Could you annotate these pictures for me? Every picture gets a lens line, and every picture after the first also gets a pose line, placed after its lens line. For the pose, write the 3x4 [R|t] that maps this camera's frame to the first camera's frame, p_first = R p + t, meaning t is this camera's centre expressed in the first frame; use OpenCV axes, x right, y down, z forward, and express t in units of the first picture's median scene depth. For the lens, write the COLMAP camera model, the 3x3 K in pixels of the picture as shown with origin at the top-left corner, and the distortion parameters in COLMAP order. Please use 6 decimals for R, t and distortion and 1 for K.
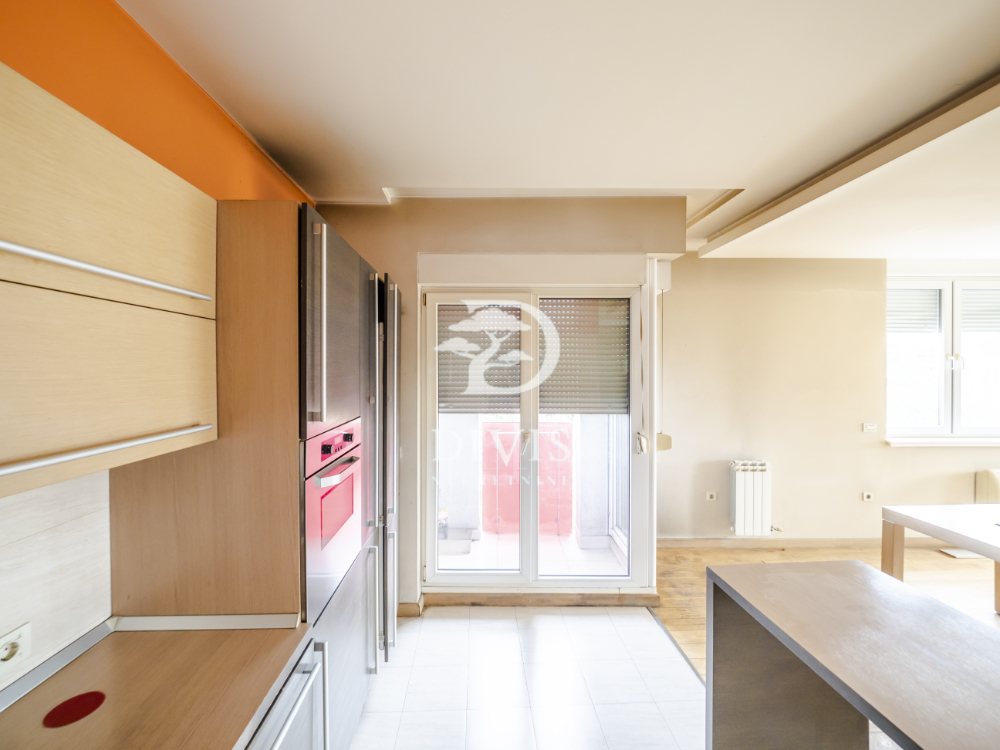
lens RADIAL K [[414.3, 0, 495.5], [0, 414.3, 371.8], [0, 0, 1]] dist [-0.008357, -0.001470]
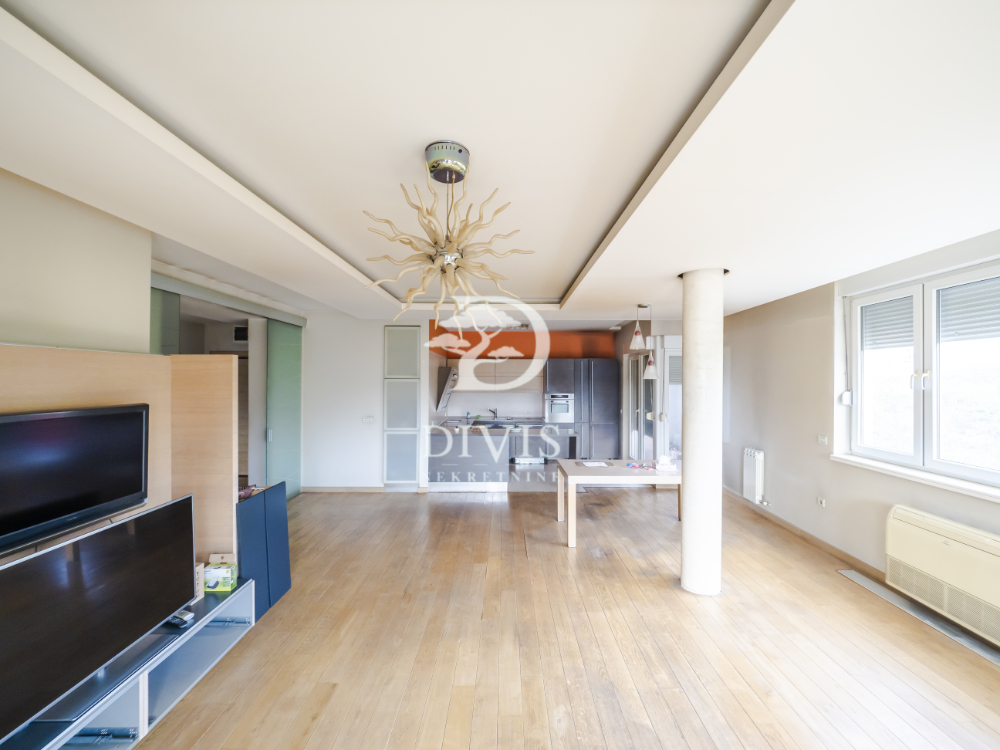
lens RADIAL K [[414.3, 0, 507.1], [0, 414.3, 378.9], [0, 0, 1]] dist [-0.008357, -0.001470]
pose [[-0.034334, -0.002971, -0.999406, 2.599696], [-0.006846, 0.999973, -0.002738, -0.023660], [0.999387, 0.006748, -0.034353, 0.240207]]
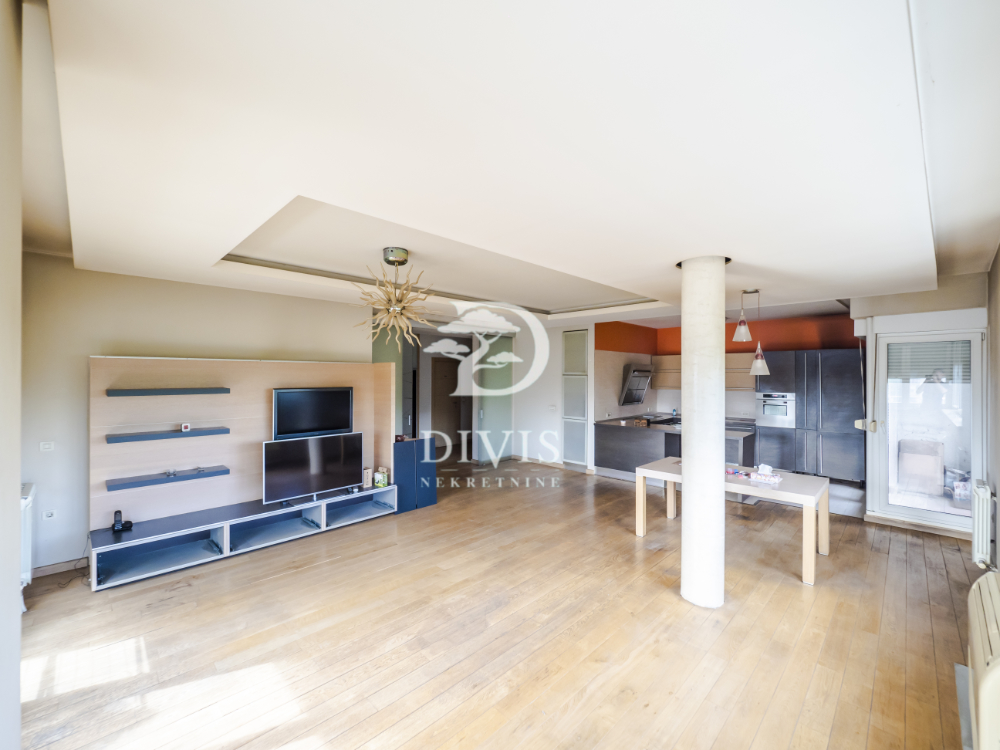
lens RADIAL K [[414.3, 0, 507.6], [0, 414.3, 372.9], [0, 0, 1]] dist [-0.008357, -0.001470]
pose [[-0.722281, -0.007980, -0.691554, 2.540090], [-0.006615, 0.999967, -0.004630, -0.025892], [0.691568, 0.001230, -0.722310, 1.155276]]
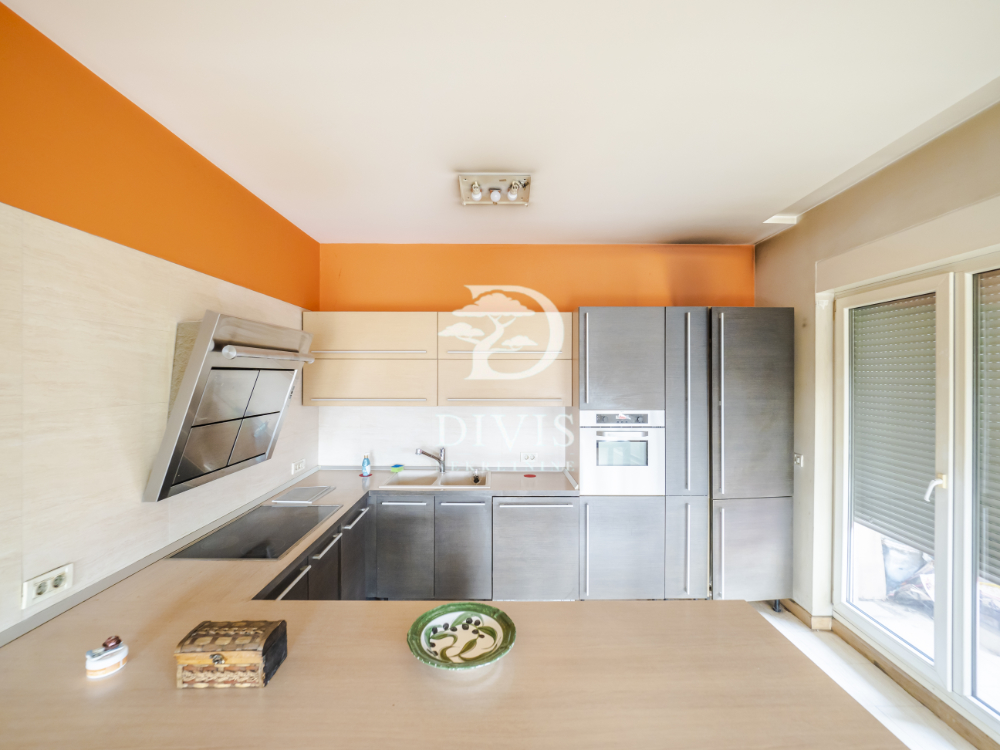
lens RADIAL K [[414.3, 0, 497.1], [0, 414.3, 374.6], [0, 0, 1]] dist [-0.008357, -0.001470]
pose [[-0.045017, 0.001342, -0.998985, 0.743304], [-0.005727, 0.999982, 0.001601, -0.014793], [0.998970, 0.005793, -0.045009, 0.253855]]
